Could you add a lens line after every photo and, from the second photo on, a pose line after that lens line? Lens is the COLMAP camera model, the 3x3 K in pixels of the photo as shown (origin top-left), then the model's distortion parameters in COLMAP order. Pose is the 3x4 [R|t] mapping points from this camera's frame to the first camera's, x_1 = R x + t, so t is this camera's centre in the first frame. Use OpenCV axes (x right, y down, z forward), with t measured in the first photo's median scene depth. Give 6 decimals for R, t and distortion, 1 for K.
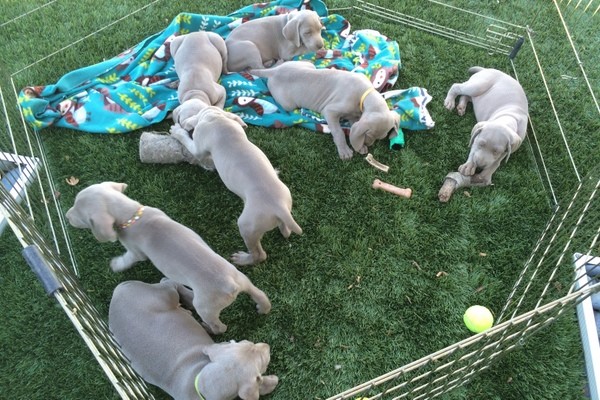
lens RADIAL K [[493.1, 0, 300.0], [0, 493.1, 200.0], [0, 0, 1]] dist [0.004886, -0.001782]
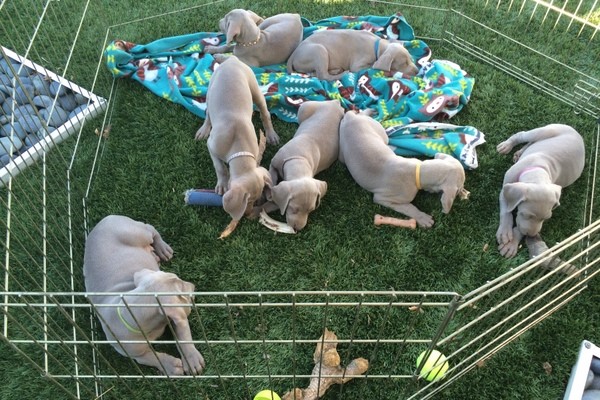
lens RADIAL K [[493.1, 0, 300.0], [0, 493.1, 200.0], [0, 0, 1]] dist [0.004886, -0.001782]
pose [[0.923963, 0.273270, -0.267610, 0.213240], [-0.296160, 0.953909, -0.048454, 0.050265], [0.242035, 0.124025, 0.962308, 0.032764]]
